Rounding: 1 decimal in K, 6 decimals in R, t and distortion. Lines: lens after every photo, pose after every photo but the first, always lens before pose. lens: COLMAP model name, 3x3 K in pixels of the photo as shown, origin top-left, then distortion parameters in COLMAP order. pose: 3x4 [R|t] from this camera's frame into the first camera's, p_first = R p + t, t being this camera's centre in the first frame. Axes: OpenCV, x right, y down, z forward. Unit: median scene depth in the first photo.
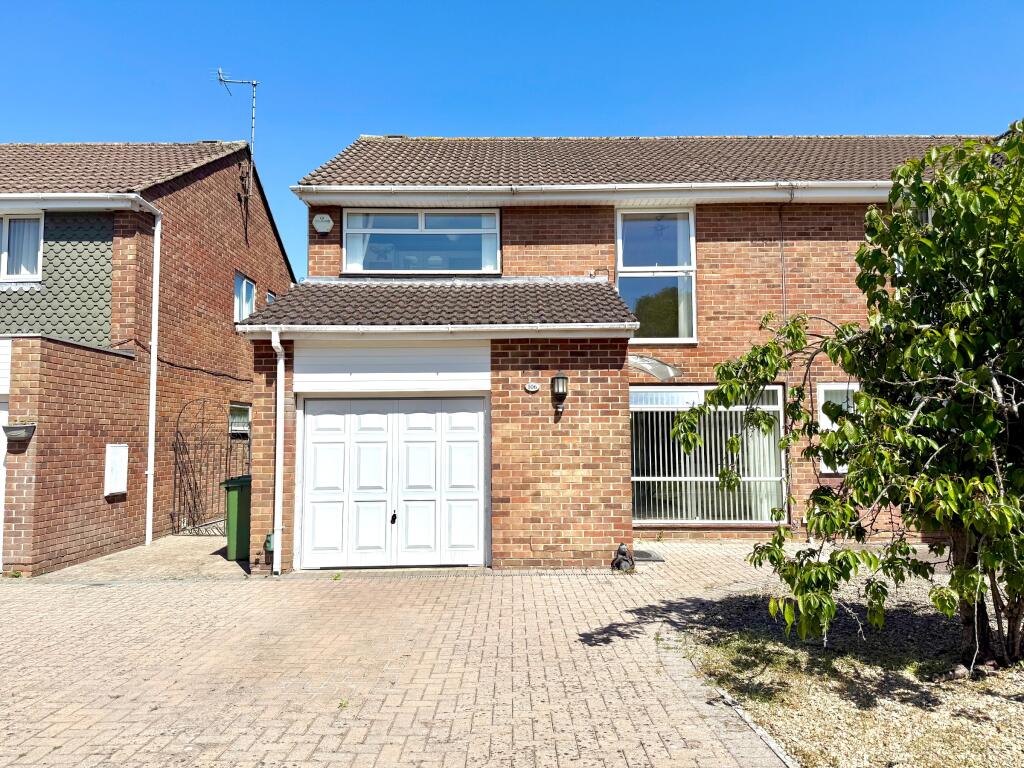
lens RADIAL K [[715.0, 0, 521.4], [0, 715.0, 384.8], [0, 0, 1]] dist [0.046692, -0.059884]
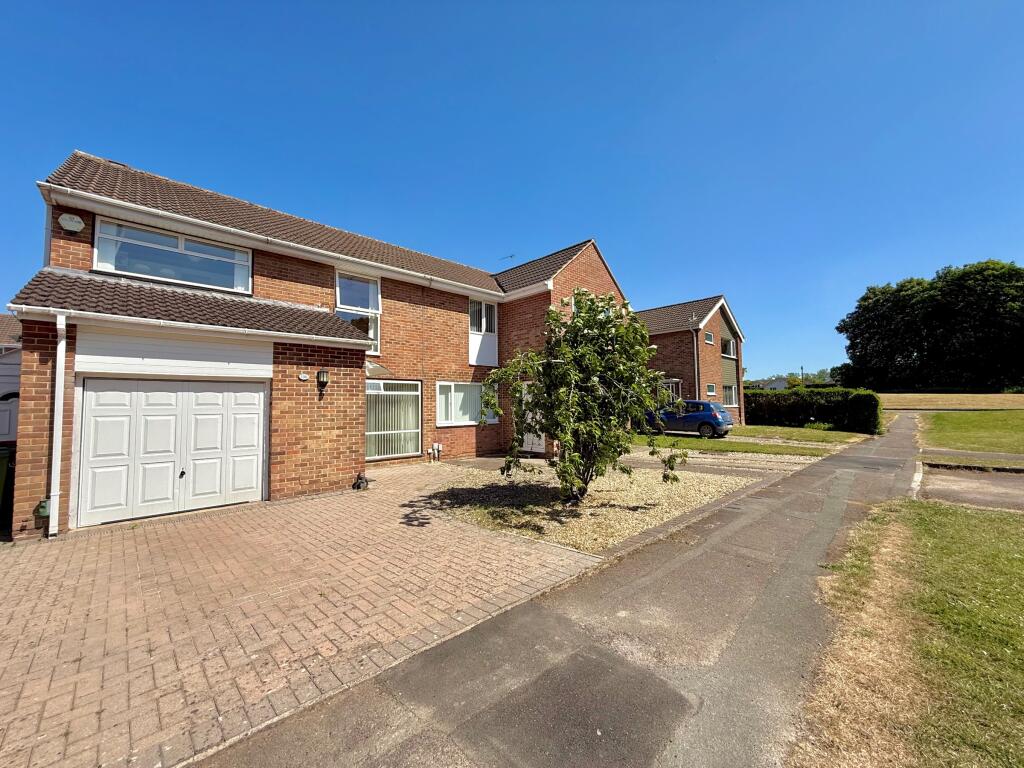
lens RADIAL K [[407.1, 0, 511.9], [0, 407.1, 378.8], [0, 0, 1]] dist [-0.006689, -0.000745]
pose [[0.720874, 0.044994, 0.691604, -0.260366], [-0.043063, 0.998870, -0.020099, 0.005580], [-0.691727, -0.015294, 0.721997, 0.073968]]
